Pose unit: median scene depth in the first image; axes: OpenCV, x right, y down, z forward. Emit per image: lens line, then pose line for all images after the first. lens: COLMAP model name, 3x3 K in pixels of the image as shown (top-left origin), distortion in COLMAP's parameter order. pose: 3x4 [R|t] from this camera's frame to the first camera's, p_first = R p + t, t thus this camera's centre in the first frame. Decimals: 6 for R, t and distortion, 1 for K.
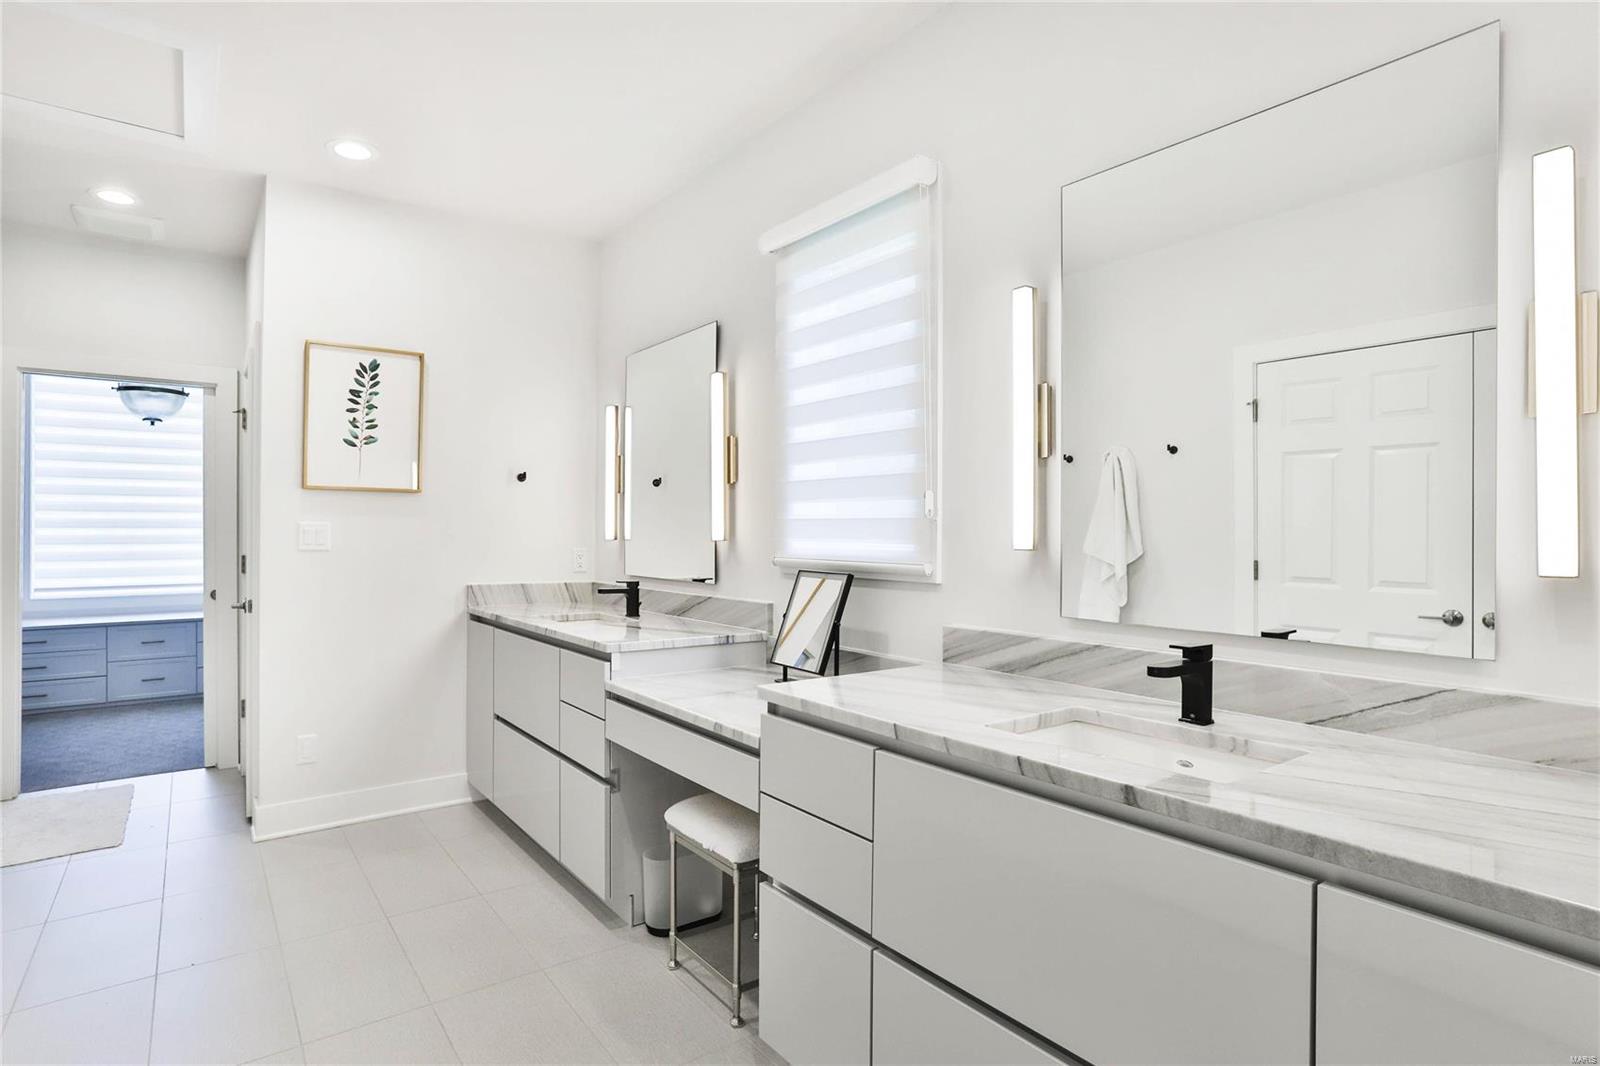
lens RADIAL K [[815.9, 0, 767.3], [0, 815.9, 524.7], [0, 0, 1]] dist [-0.062394, 0.036234]
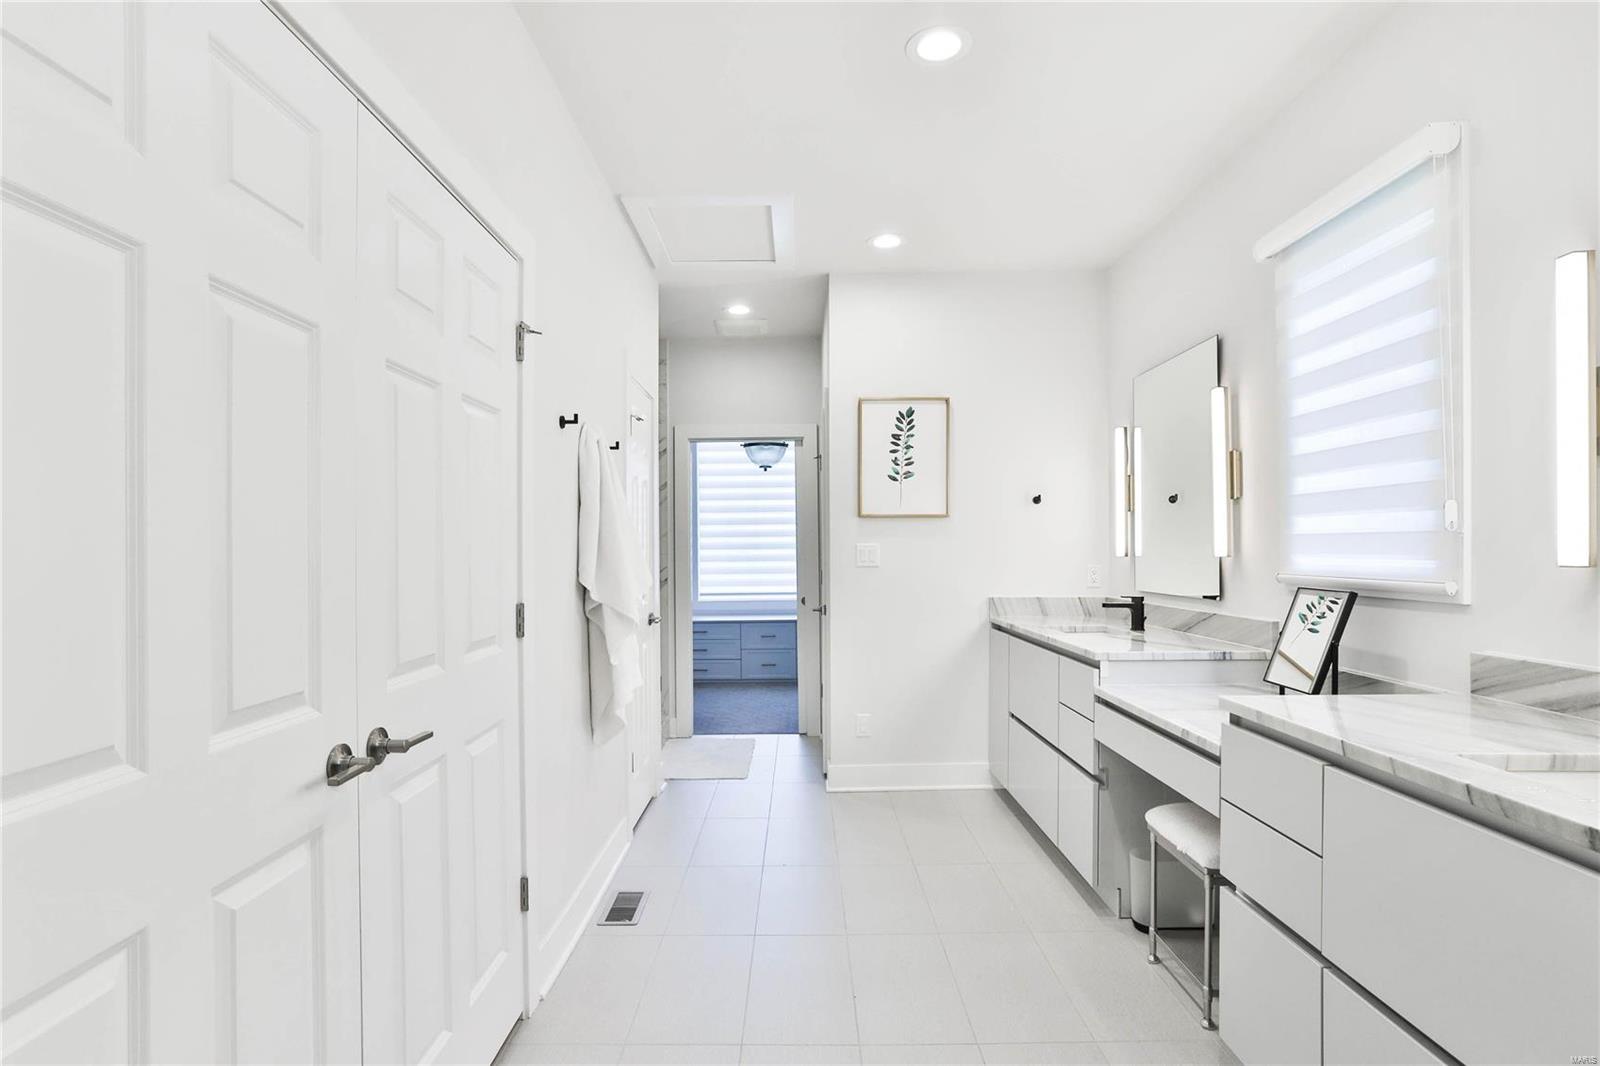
lens RADIAL K [[810.1, 0, 800.0], [0, 810.1, 533.0], [0, 0, 1]] dist [-0.061570, 0.034100]
pose [[0.810669, -0.020650, -0.585141, 0.099965], [0.014202, 0.999777, -0.015607, -0.001707], [0.585333, 0.004341, 0.810782, -0.092569]]
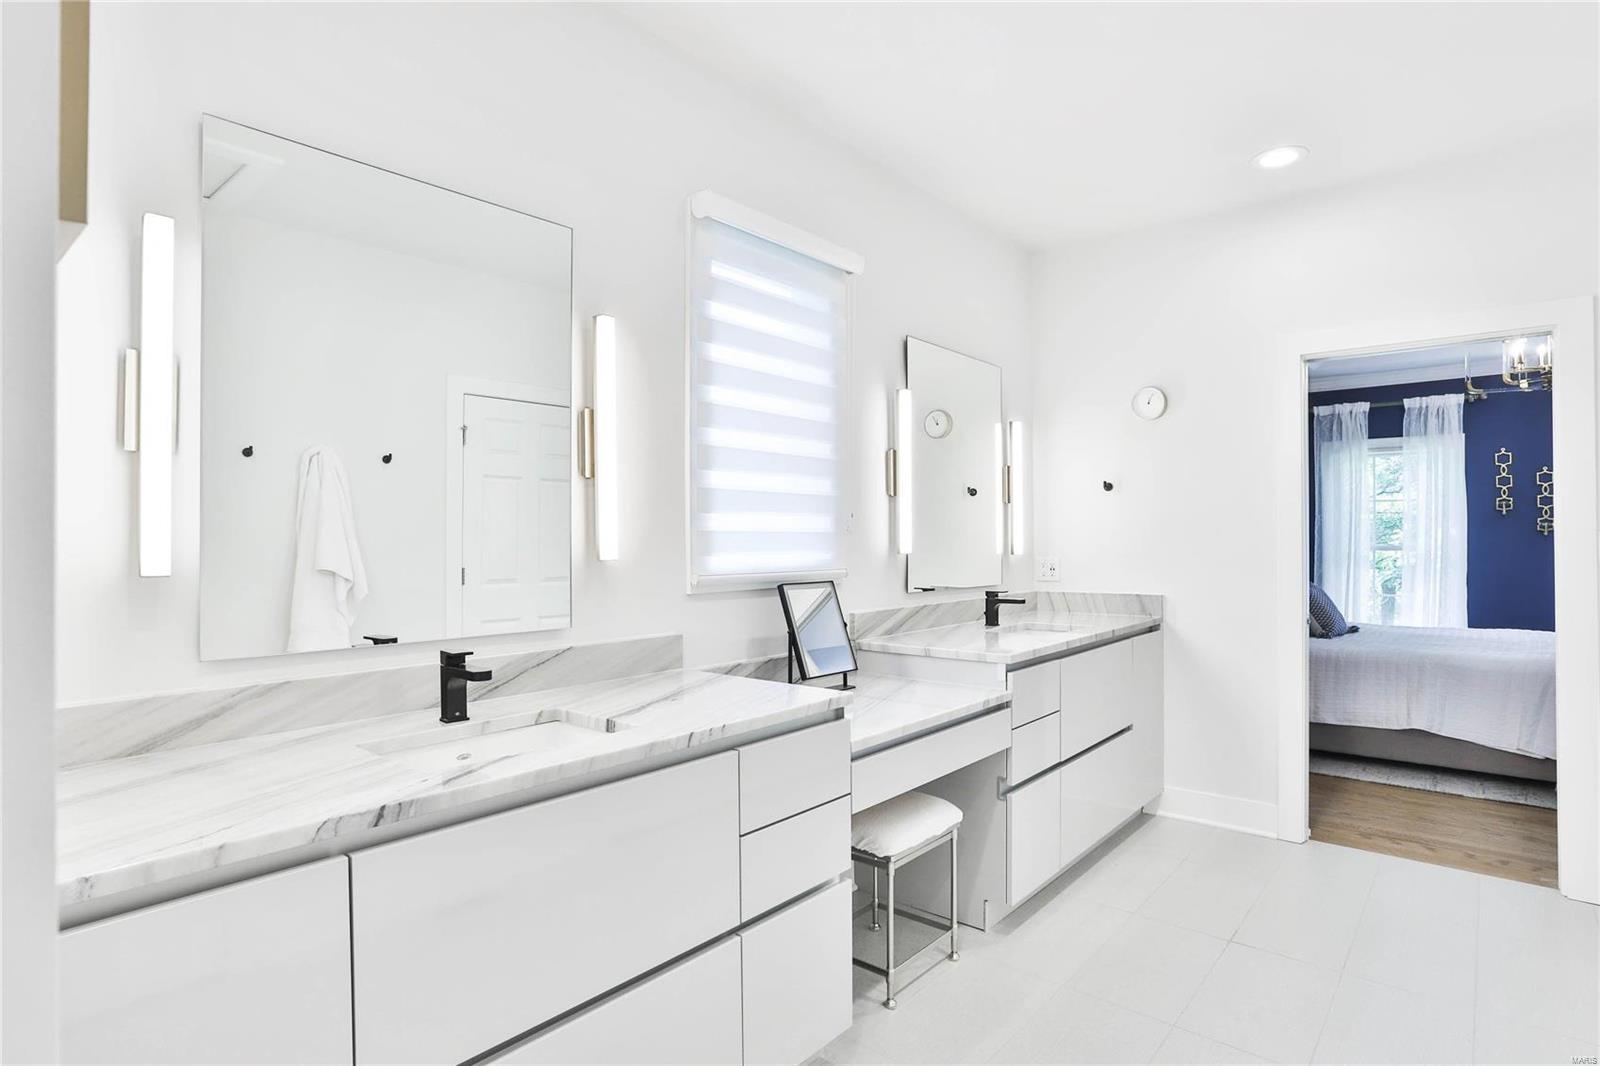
lens RADIAL K [[838.8, 0, 800.0], [0, 838.8, 533.0], [0, 0, 1]] dist [-0.070022, 0.000025]
pose [[-0.237381, 0.002456, 0.971413, -0.845461], [-0.001782, 0.999994, -0.002964, -0.002505], [-0.971415, -0.002435, -0.237375, 1.091407]]
